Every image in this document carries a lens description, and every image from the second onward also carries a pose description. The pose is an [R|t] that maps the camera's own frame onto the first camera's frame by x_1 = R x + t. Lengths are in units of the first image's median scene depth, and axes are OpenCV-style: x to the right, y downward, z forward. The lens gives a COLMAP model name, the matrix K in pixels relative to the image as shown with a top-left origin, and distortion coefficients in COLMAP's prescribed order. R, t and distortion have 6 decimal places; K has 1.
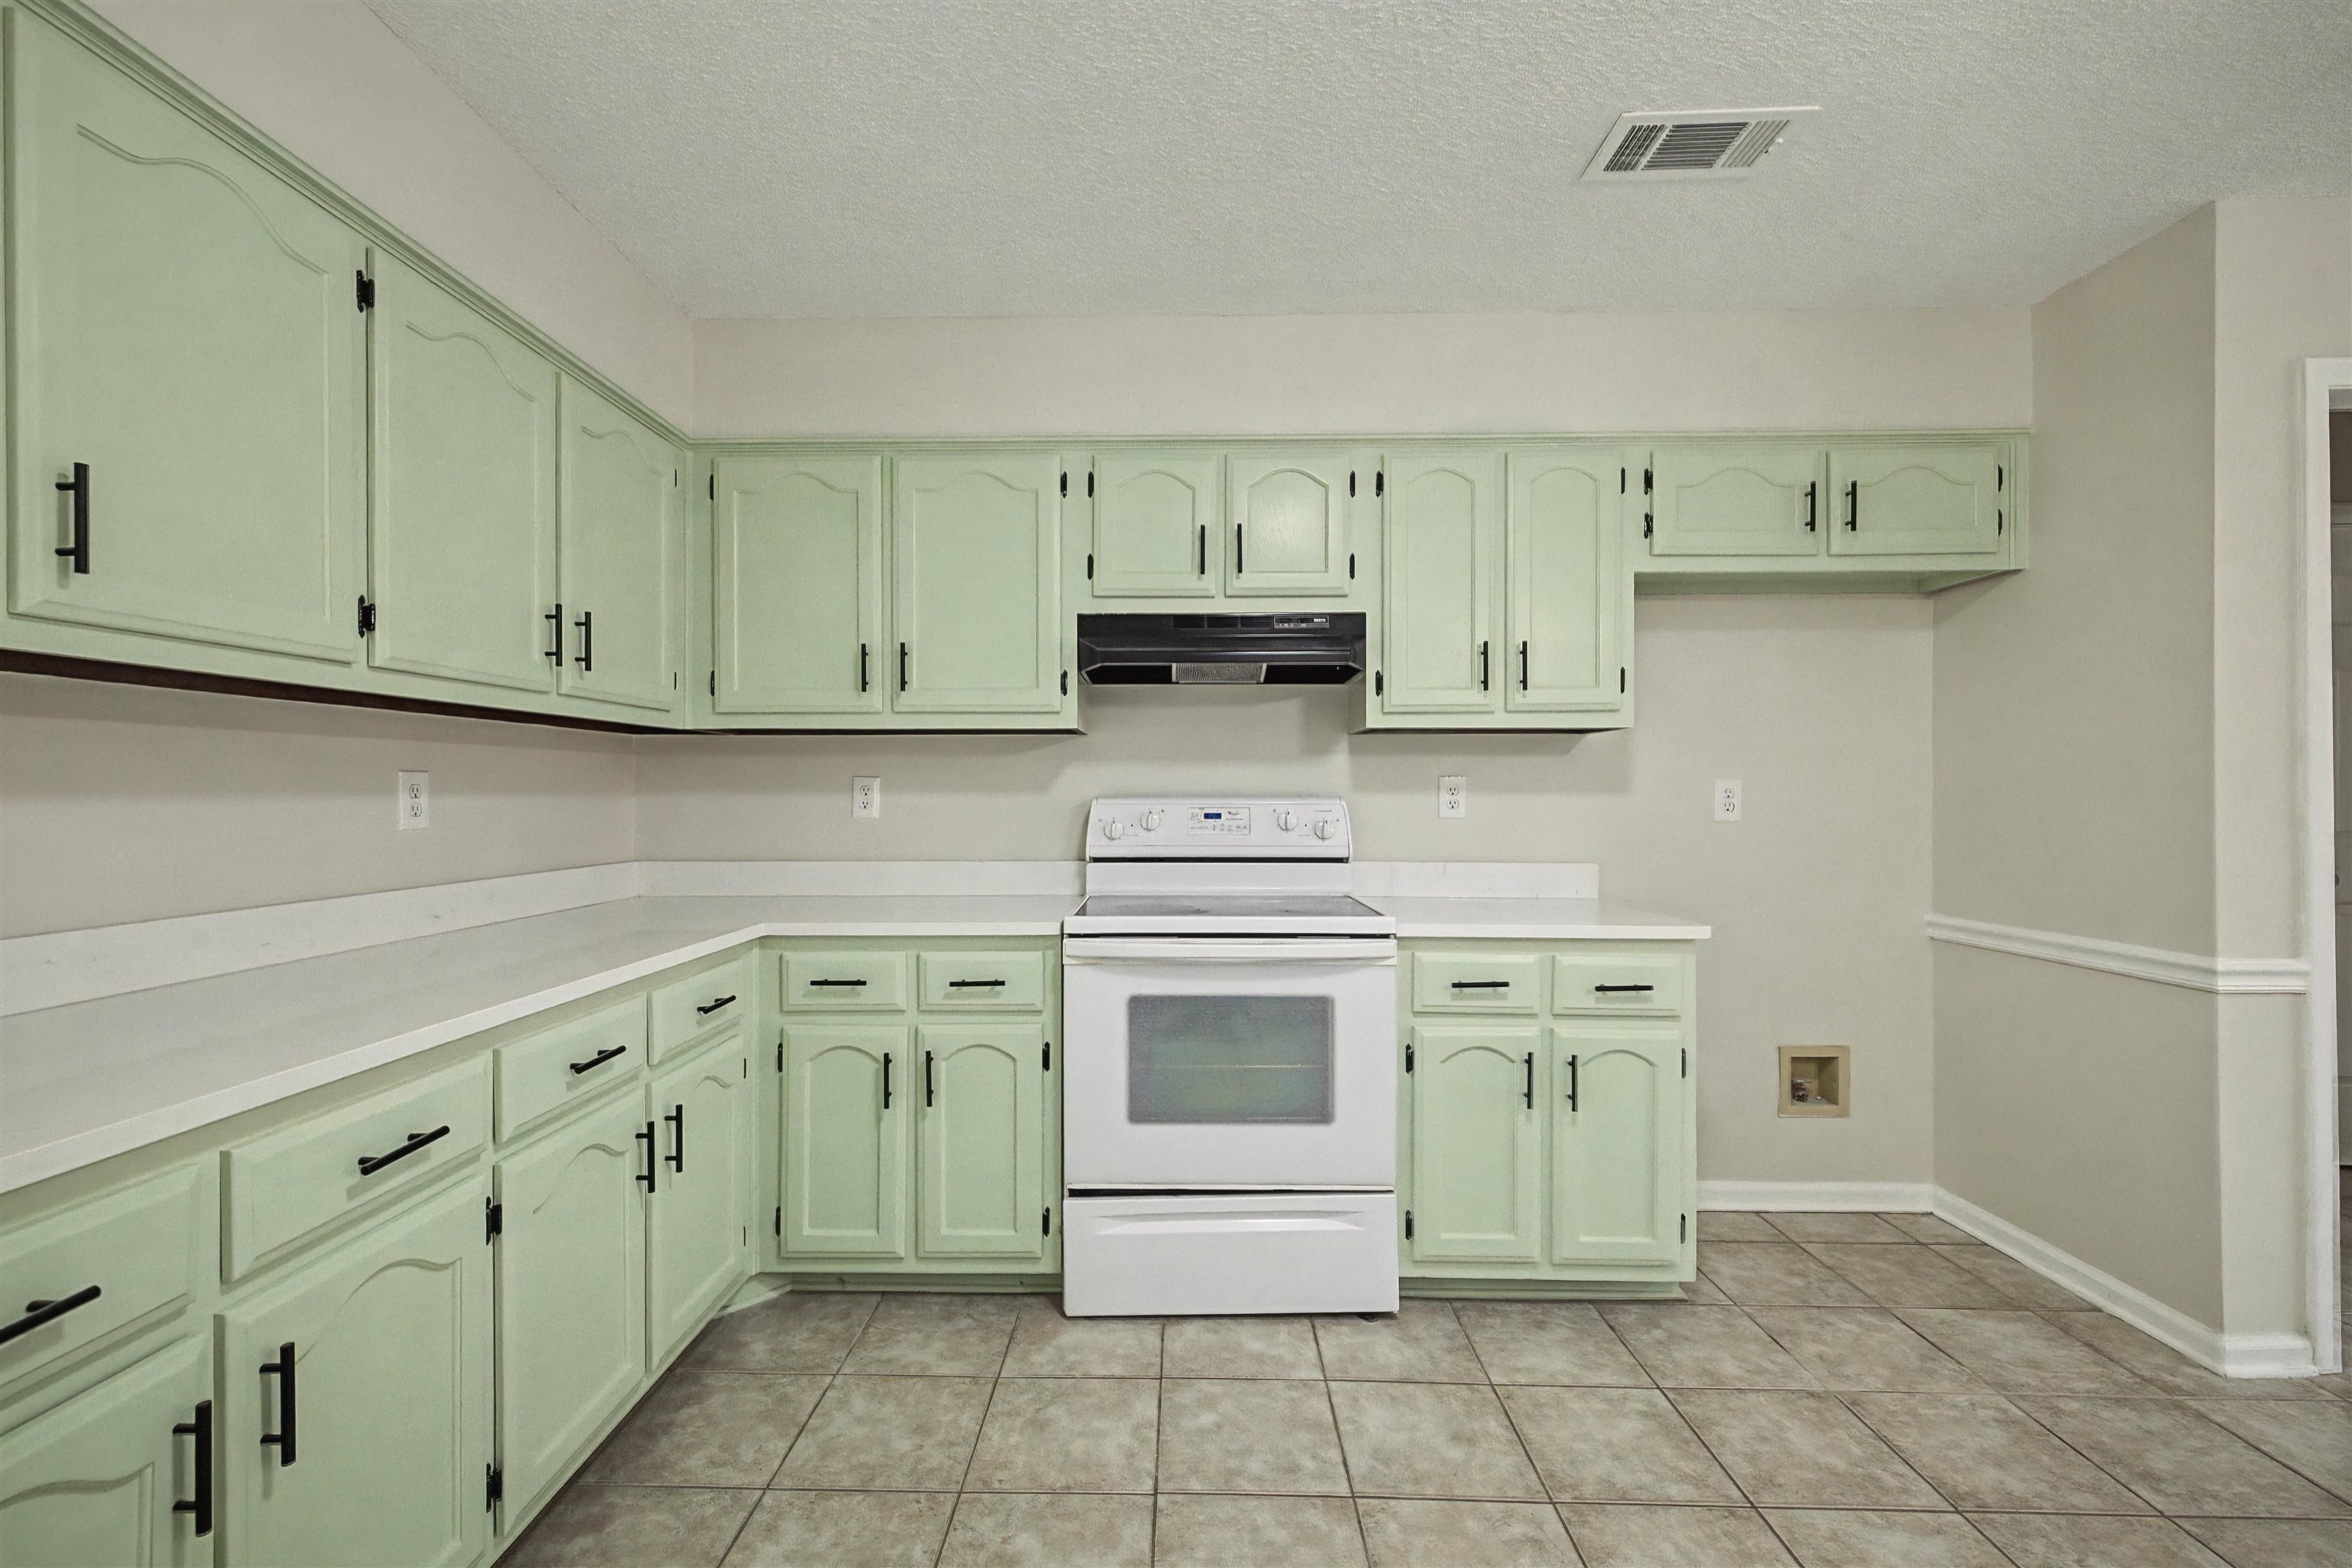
lens RADIAL K [[986.6, 0, 1166.4], [0, 986.6, 791.6], [0, 0, 1]] dist [0.002667, -0.001181]
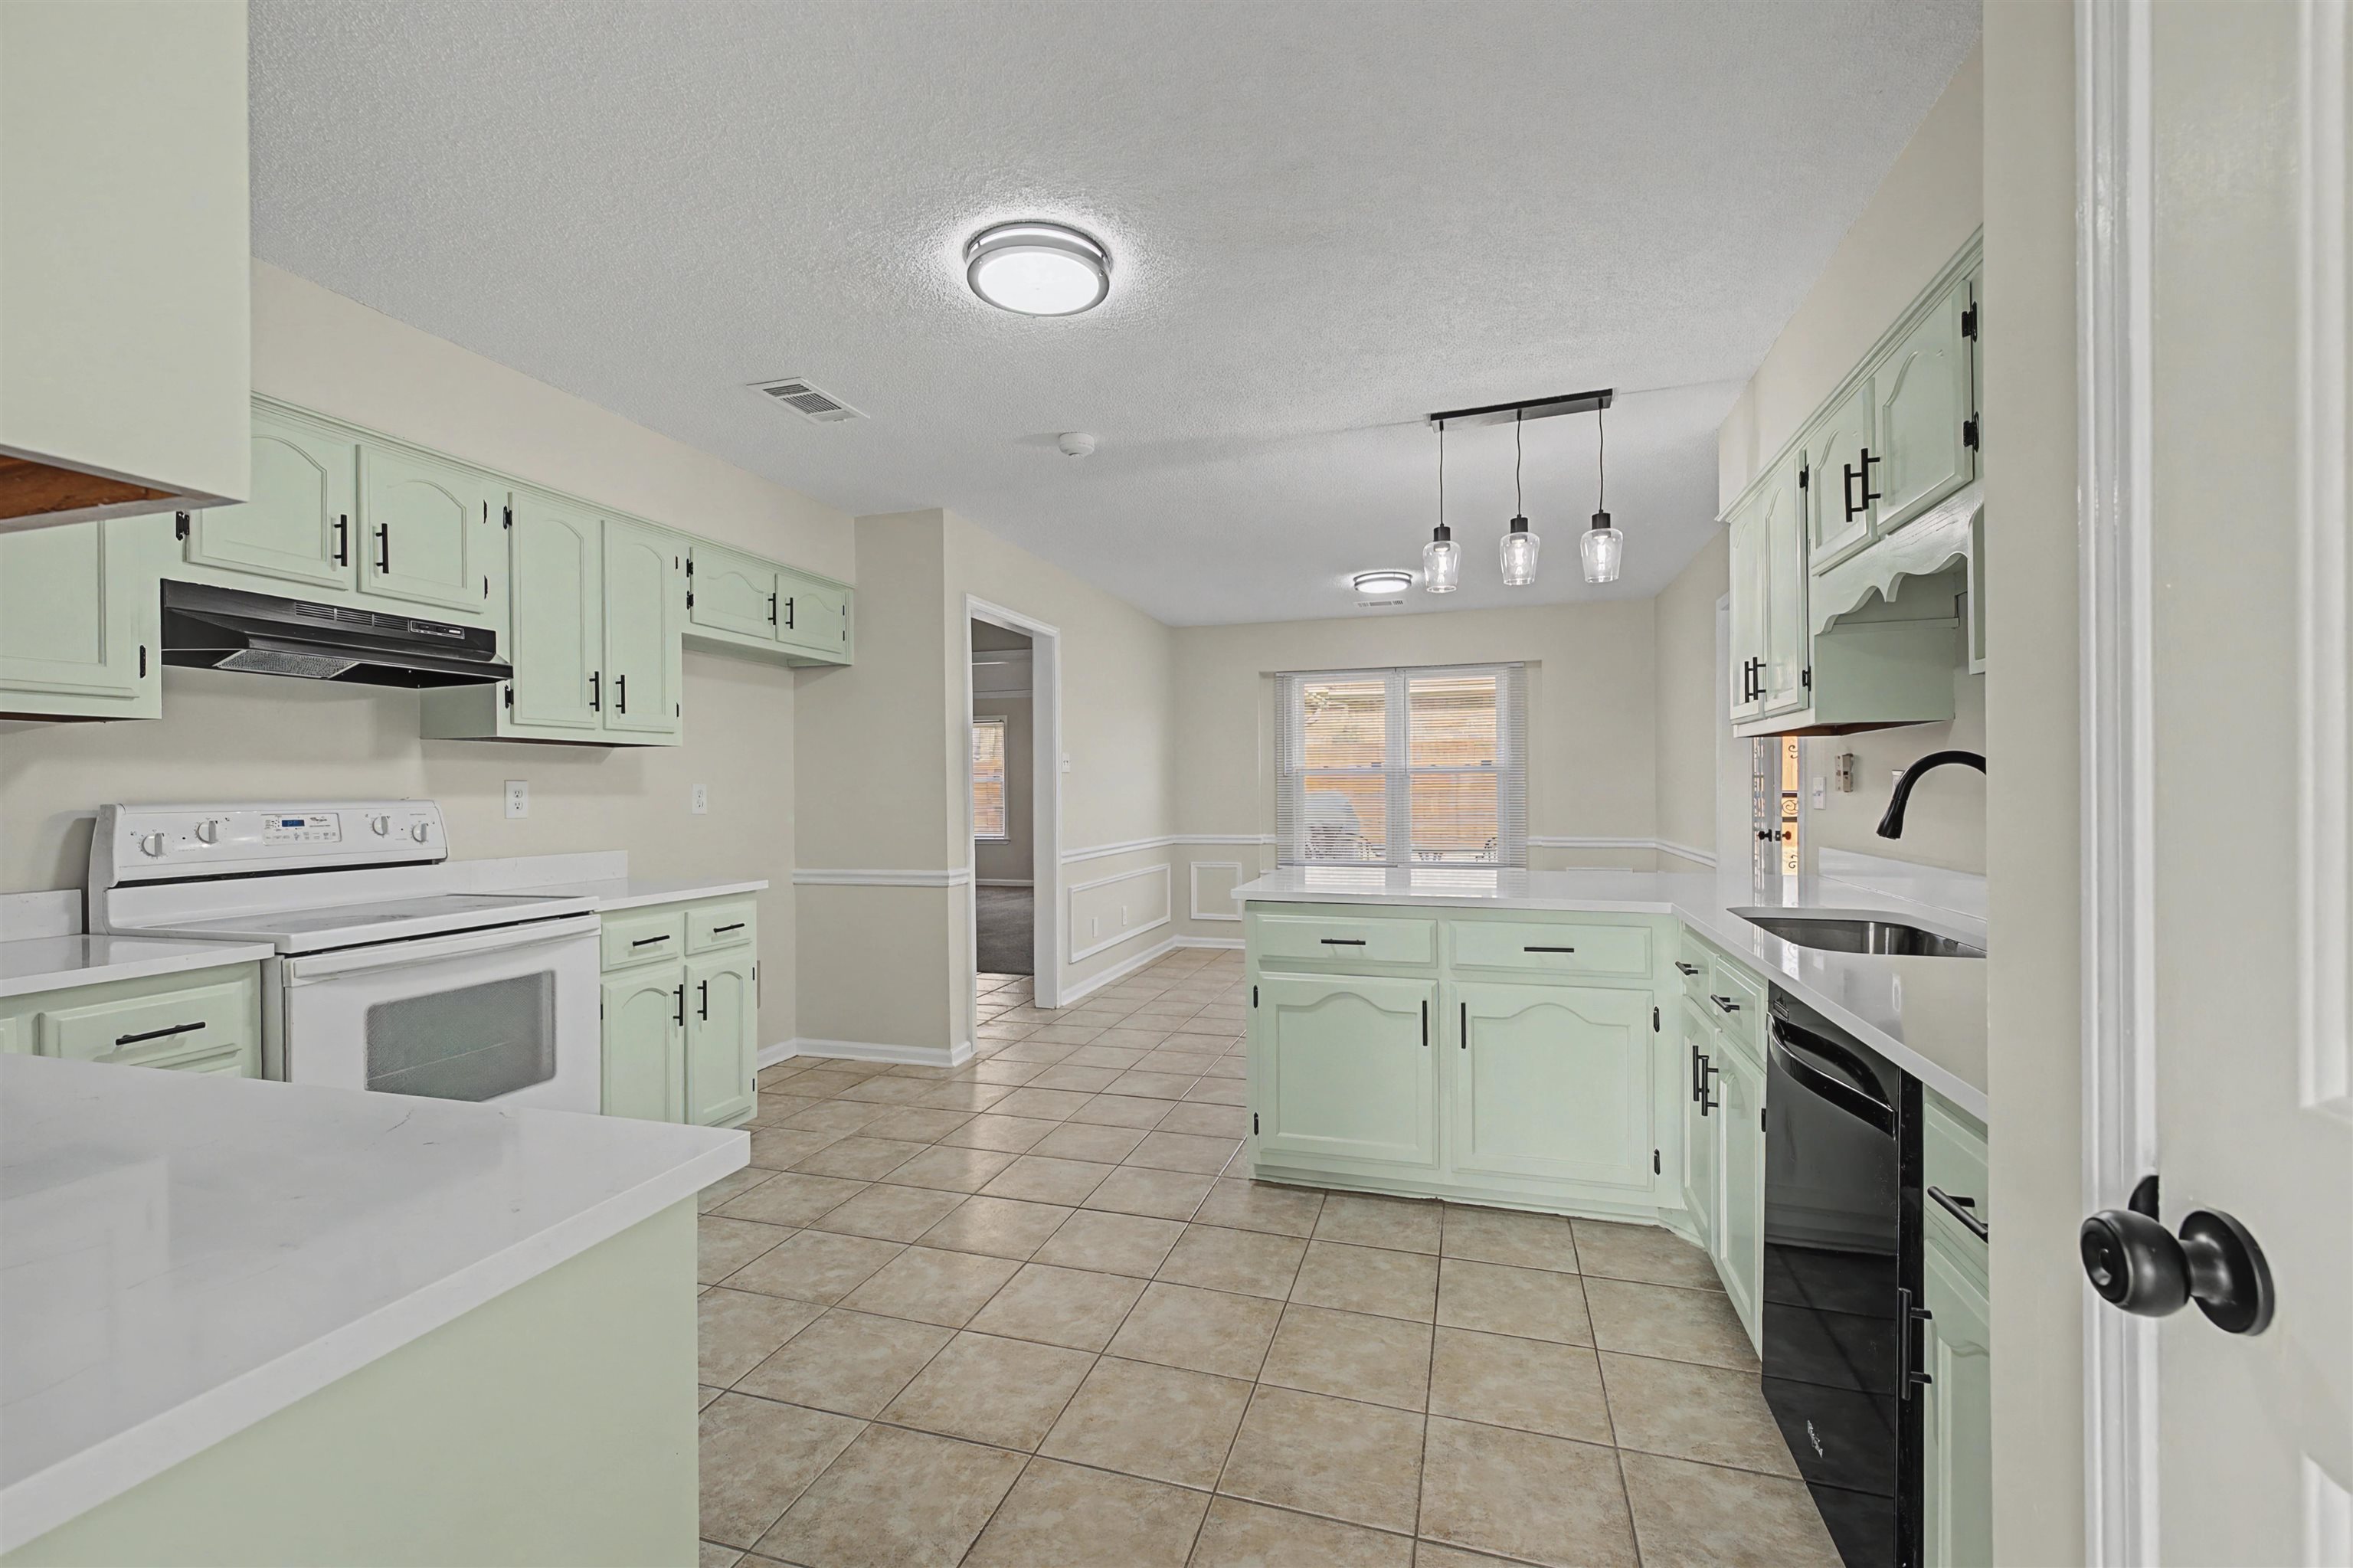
lens RADIAL K [[987.0, 0, 1169.6], [0, 987.0, 787.3], [0, 0, 1]] dist [0.002667, -0.001181]
pose [[0.268474, -0.000044, 0.963287, -0.661268], [0.008553, 0.999961, -0.002338, 0.001110], [-0.963249, 0.008866, 0.268464, -0.014613]]
